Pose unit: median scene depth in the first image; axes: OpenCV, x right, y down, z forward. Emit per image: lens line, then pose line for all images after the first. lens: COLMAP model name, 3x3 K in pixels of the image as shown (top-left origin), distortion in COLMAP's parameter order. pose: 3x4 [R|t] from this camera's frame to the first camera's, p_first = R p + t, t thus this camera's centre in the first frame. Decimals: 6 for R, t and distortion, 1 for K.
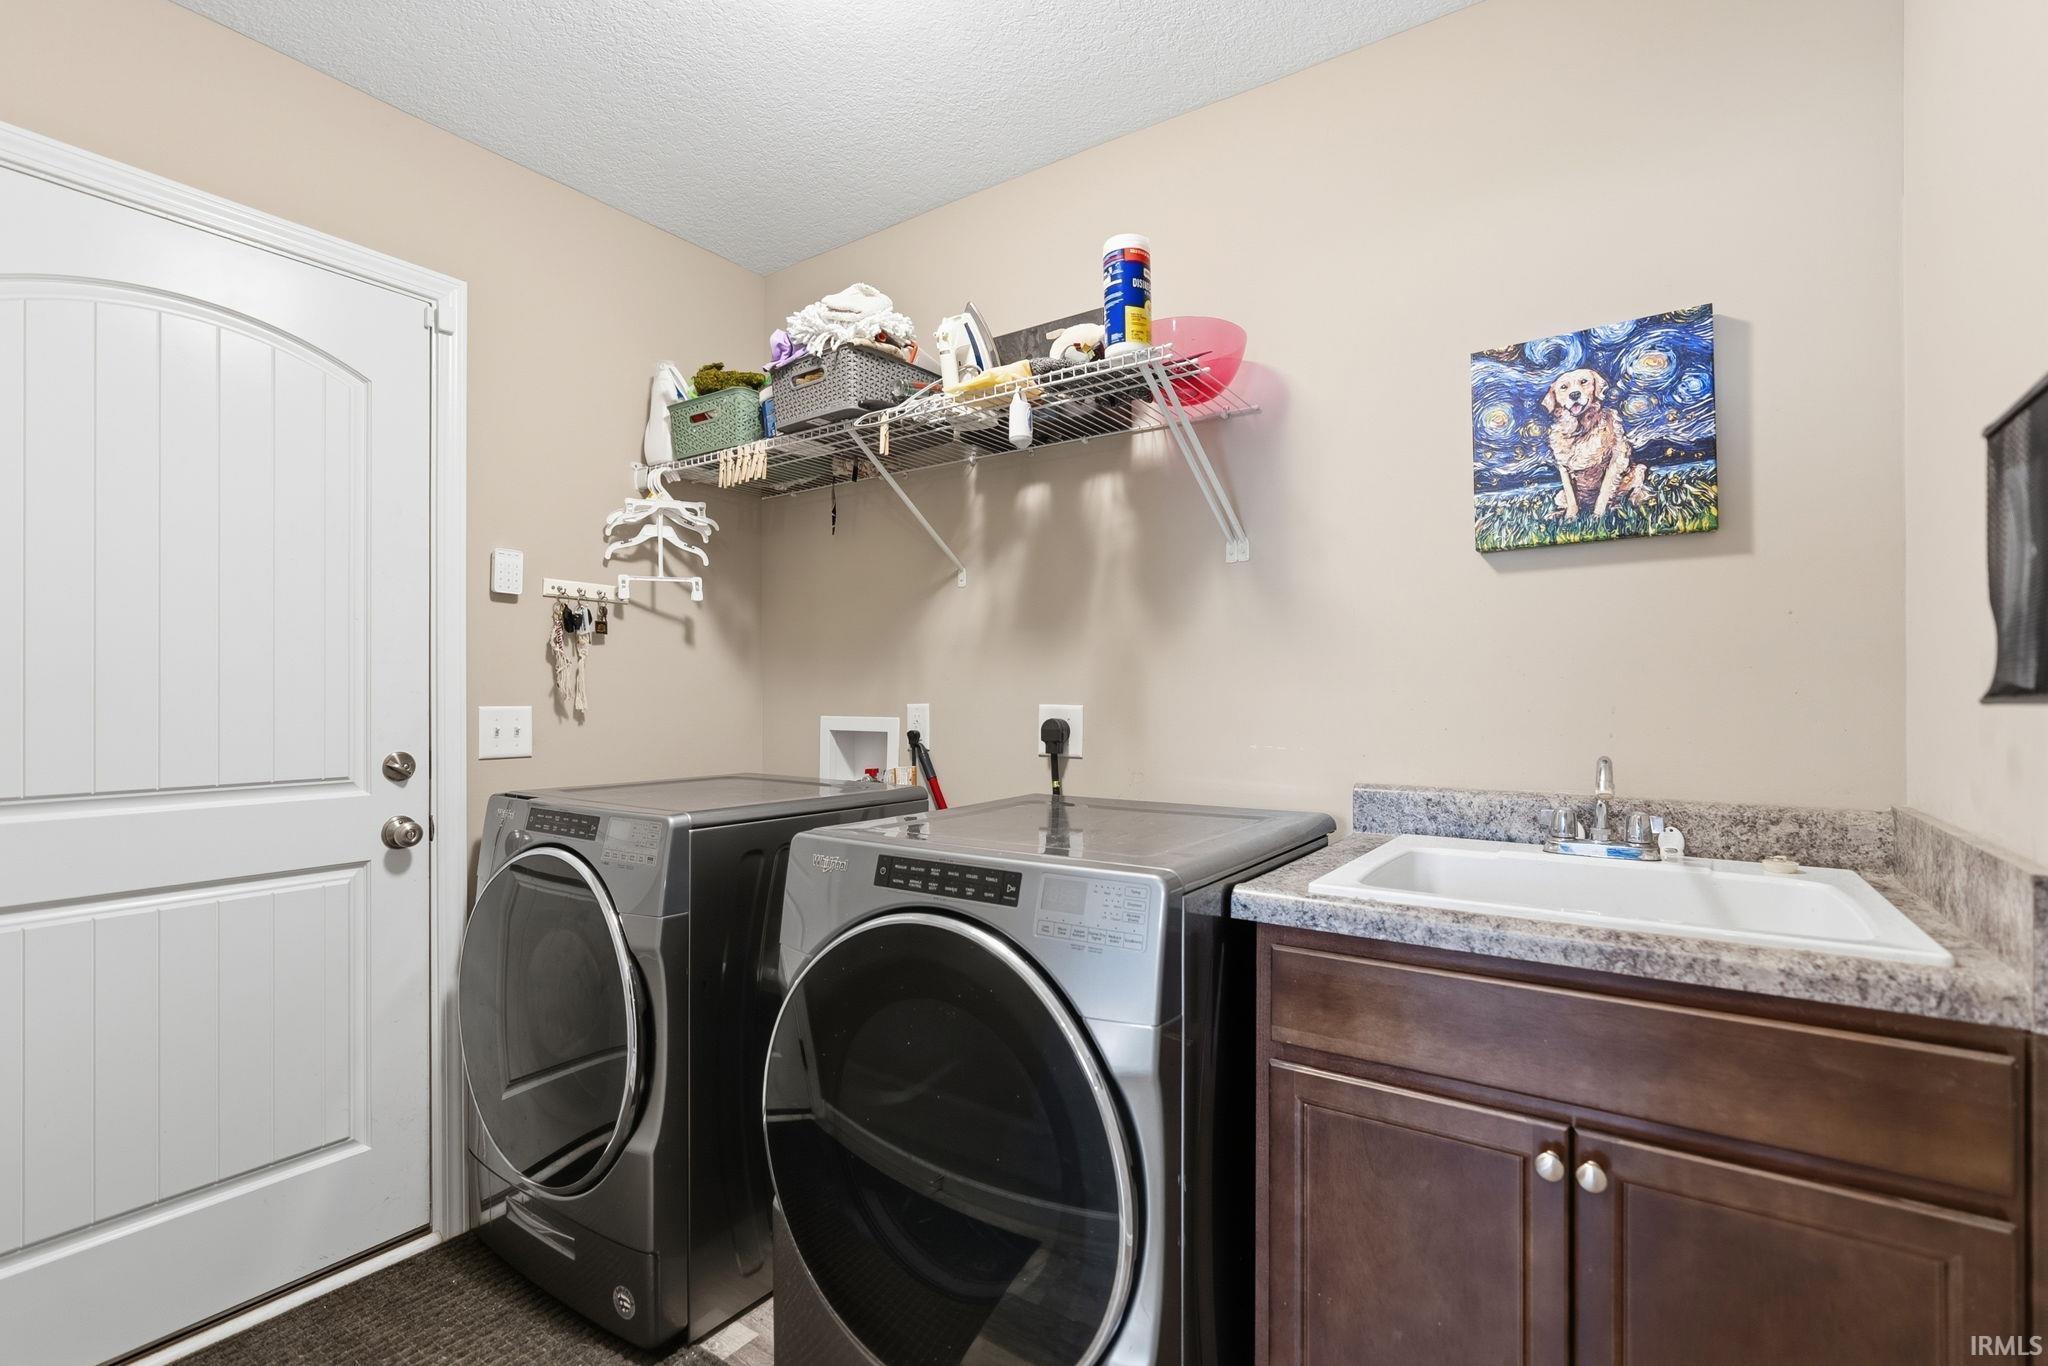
lens RADIAL K [[943.9, 0, 1028.3], [0, 943.9, 688.6], [0, 0, 1]] dist [-0.015027, 0.006232]
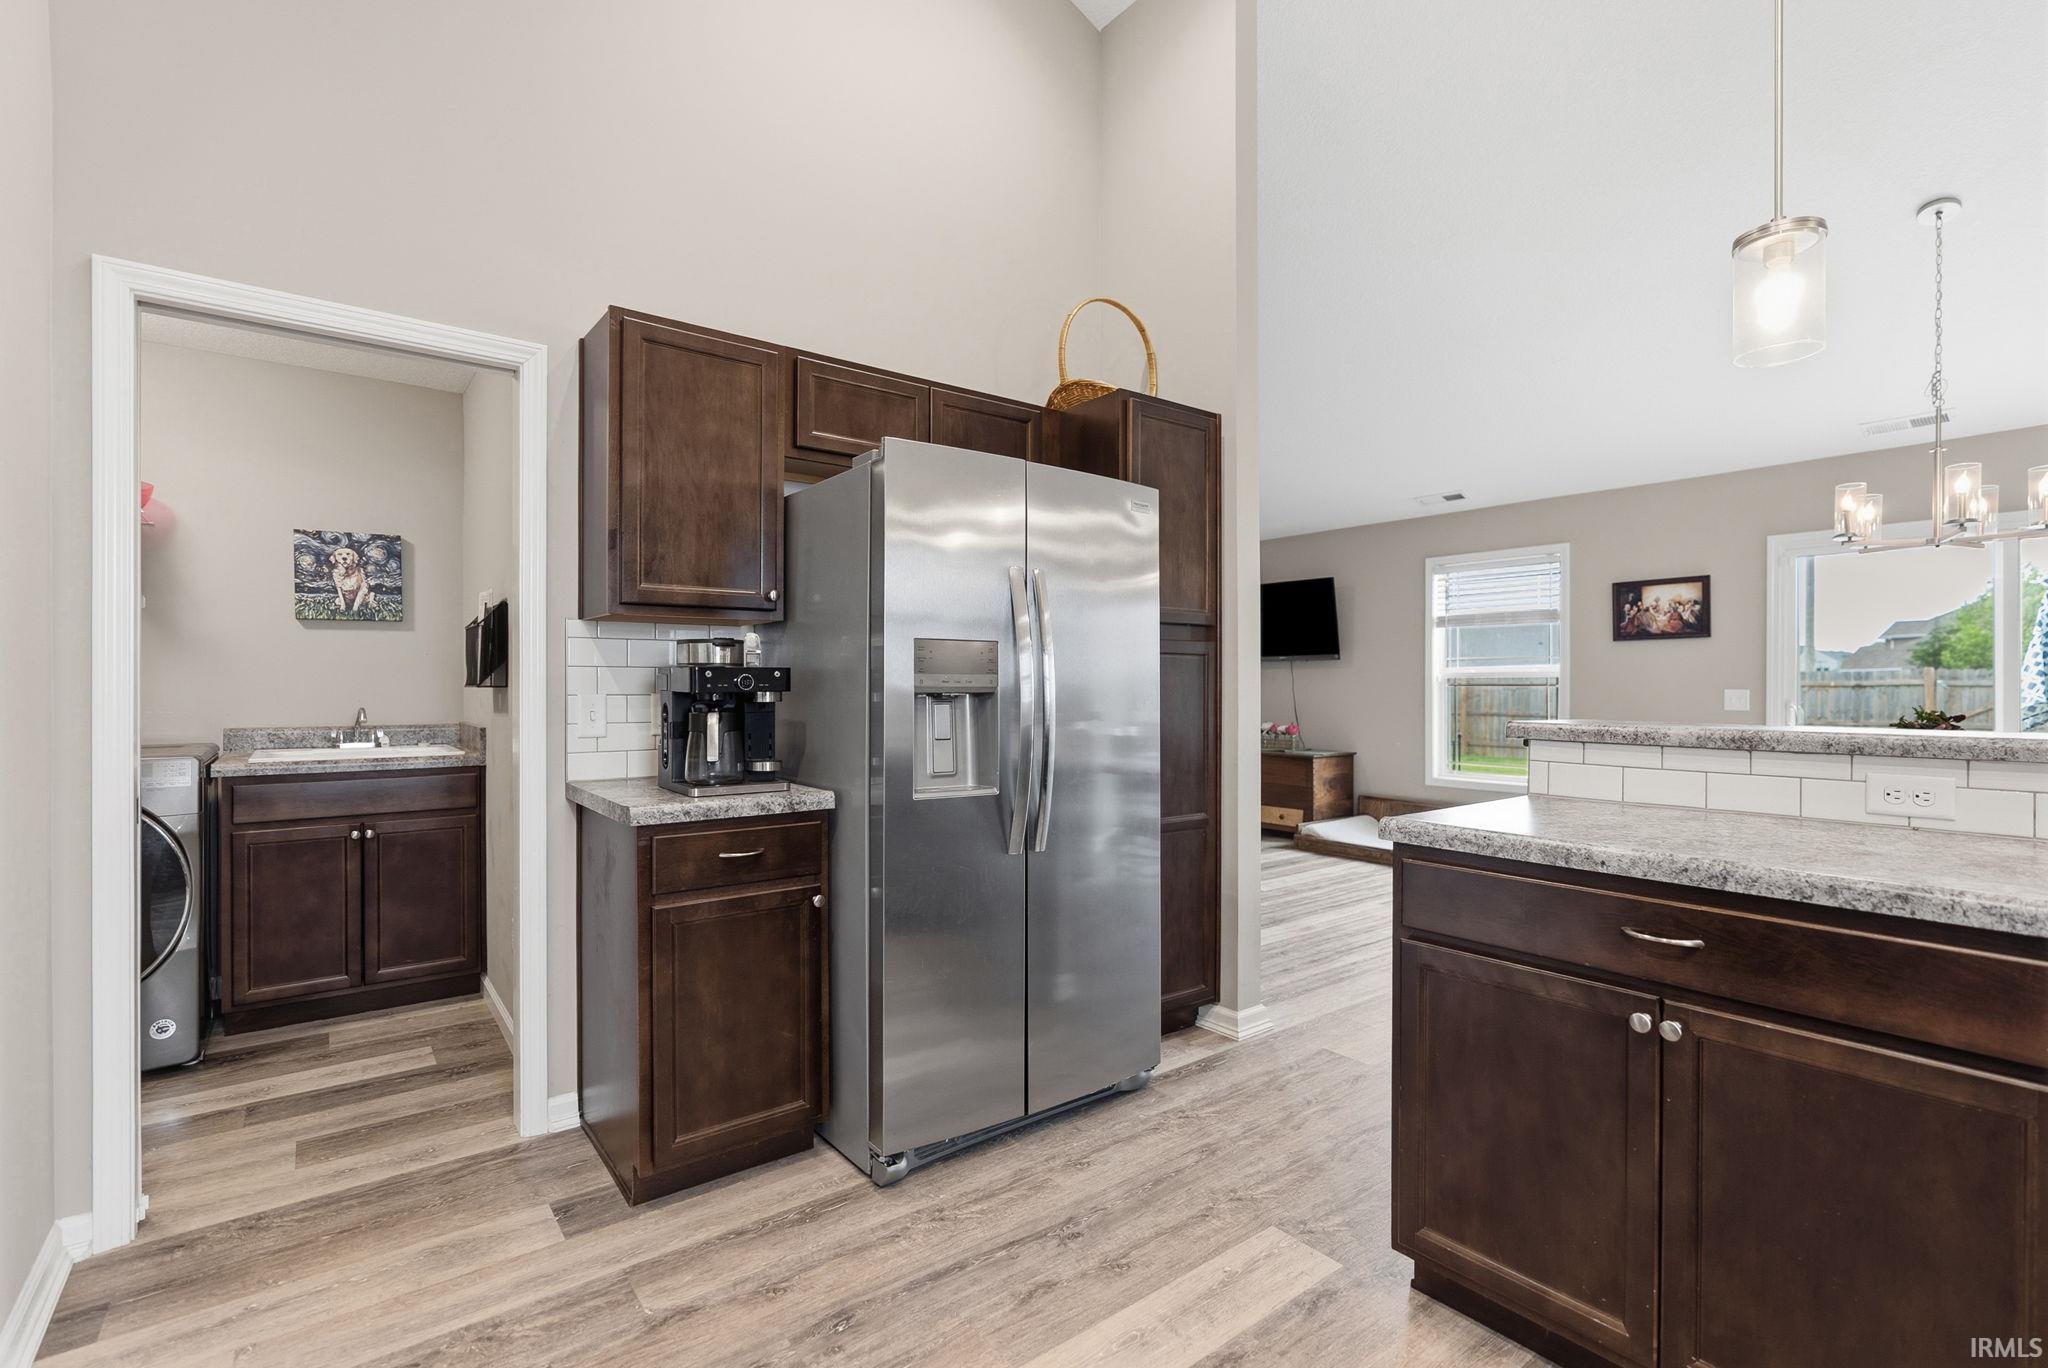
lens RADIAL K [[943.9, 0, 1043.2], [0, 943.9, 687.4], [0, 0, 1]] dist [-0.015027, 0.006232]
pose [[0.305313, -0.005464, 0.952236, -1.164012], [-0.008637, 0.999927, 0.008507, -0.019523], [-0.952213, -0.010822, 0.305244, -1.444829]]
